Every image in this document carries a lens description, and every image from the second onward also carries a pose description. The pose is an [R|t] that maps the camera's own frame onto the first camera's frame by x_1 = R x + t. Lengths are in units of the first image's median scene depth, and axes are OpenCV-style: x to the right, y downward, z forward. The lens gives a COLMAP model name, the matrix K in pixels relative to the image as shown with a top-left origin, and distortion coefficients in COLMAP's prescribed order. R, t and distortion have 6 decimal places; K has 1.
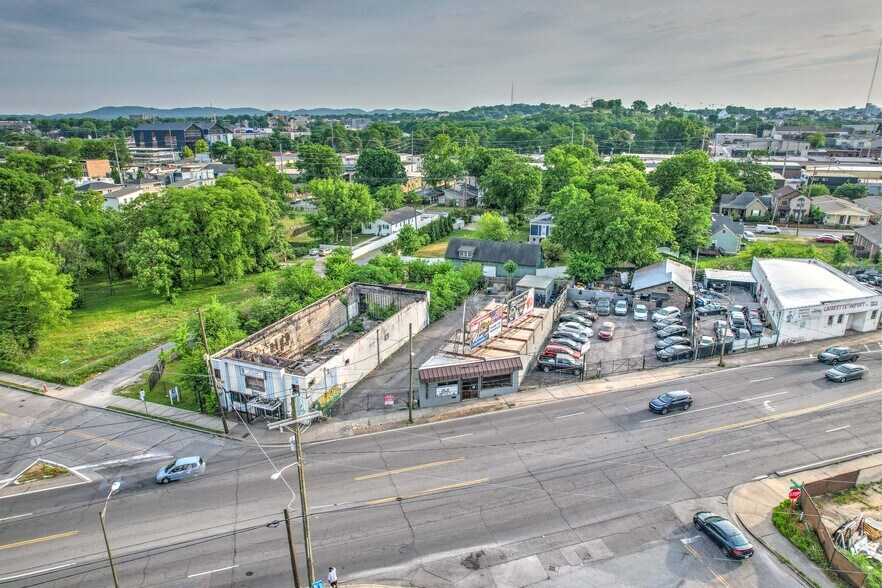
lens RADIAL K [[562.6, 0, 438.2], [0, 562.6, 298.5], [0, 0, 1]] dist [-0.069395, 0.060963]
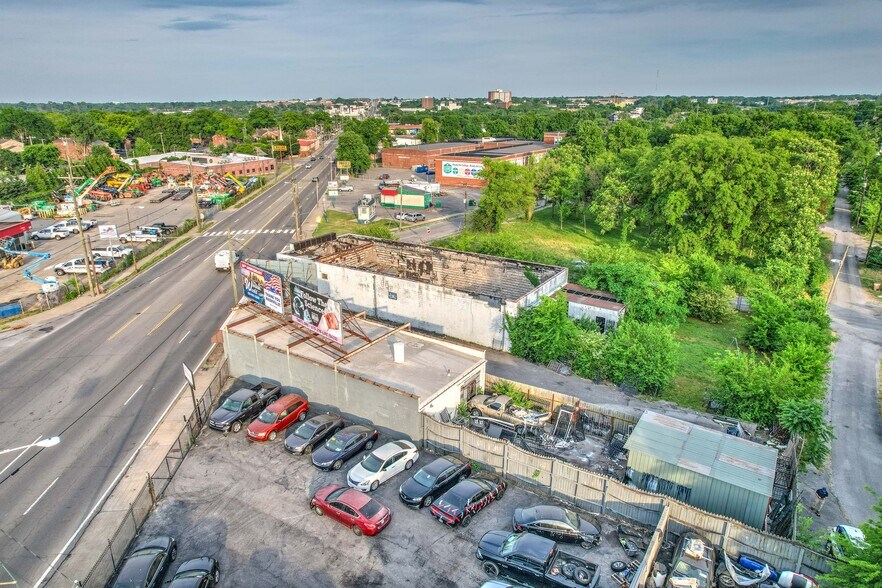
lens RADIAL K [[562.6, 0, 439.2], [0, 562.6, 297.6], [0, 0, 1]] dist [-0.069395, 0.060963]
pose [[-0.194718, 0.327807, -0.924461, 0.503203], [-0.296999, 0.878551, 0.374084, -0.197415], [0.934814, 0.347405, -0.073712, 0.866225]]
